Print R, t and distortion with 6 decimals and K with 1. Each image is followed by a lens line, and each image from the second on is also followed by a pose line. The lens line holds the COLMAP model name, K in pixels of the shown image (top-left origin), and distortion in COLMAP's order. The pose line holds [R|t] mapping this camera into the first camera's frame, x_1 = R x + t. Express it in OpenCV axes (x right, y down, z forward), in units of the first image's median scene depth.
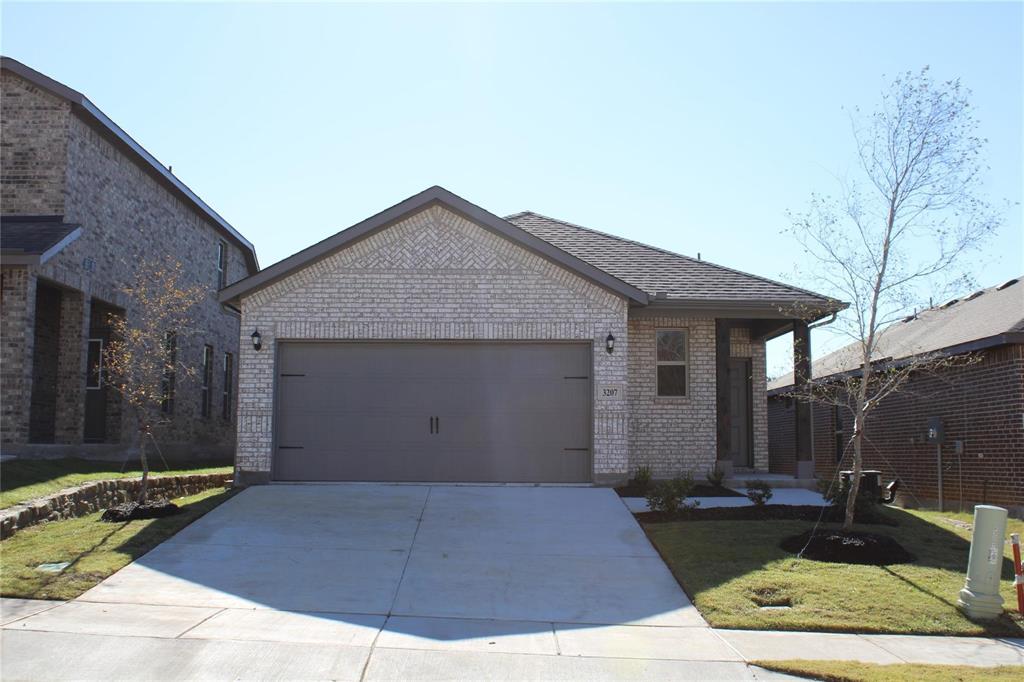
lens RADIAL K [[1135.5, 0, 523.0], [0, 1135.5, 339.8], [0, 0, 1]] dist [-0.079141, 0.000000]
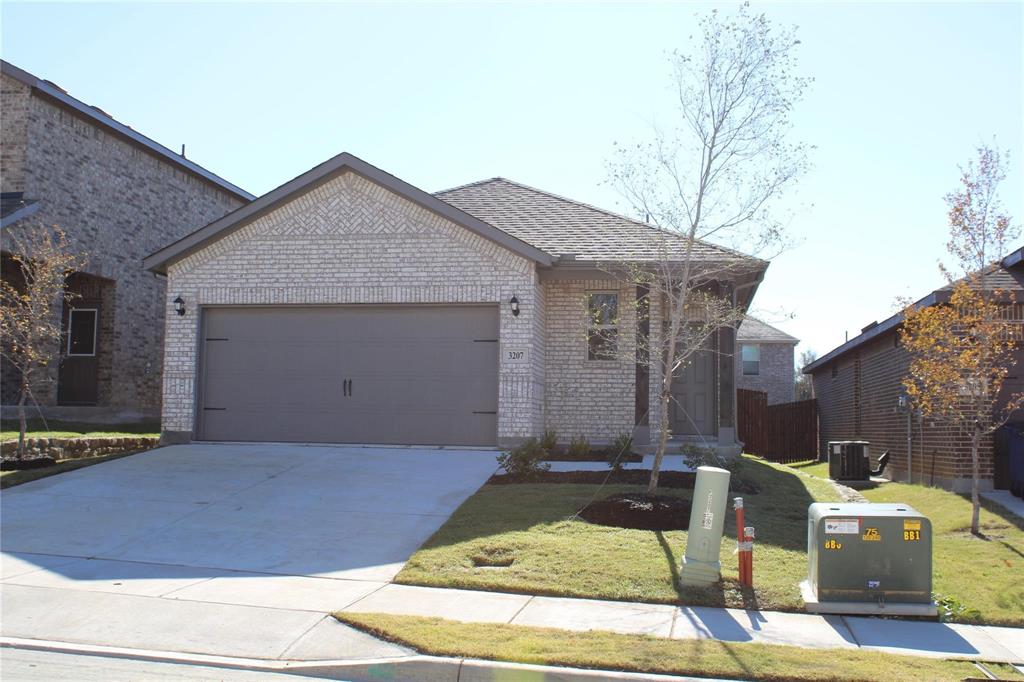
lens RADIAL K [[1135.5, 0, 518.9], [0, 1135.5, 335.1], [0, 0, 1]] dist [-0.079141, 0.000000]
pose [[0.986062, -0.004650, -0.166315, 0.242411], [0.007382, 0.999848, 0.015815, 0.012889], [0.166216, -0.016822, 0.985946, 0.024933]]
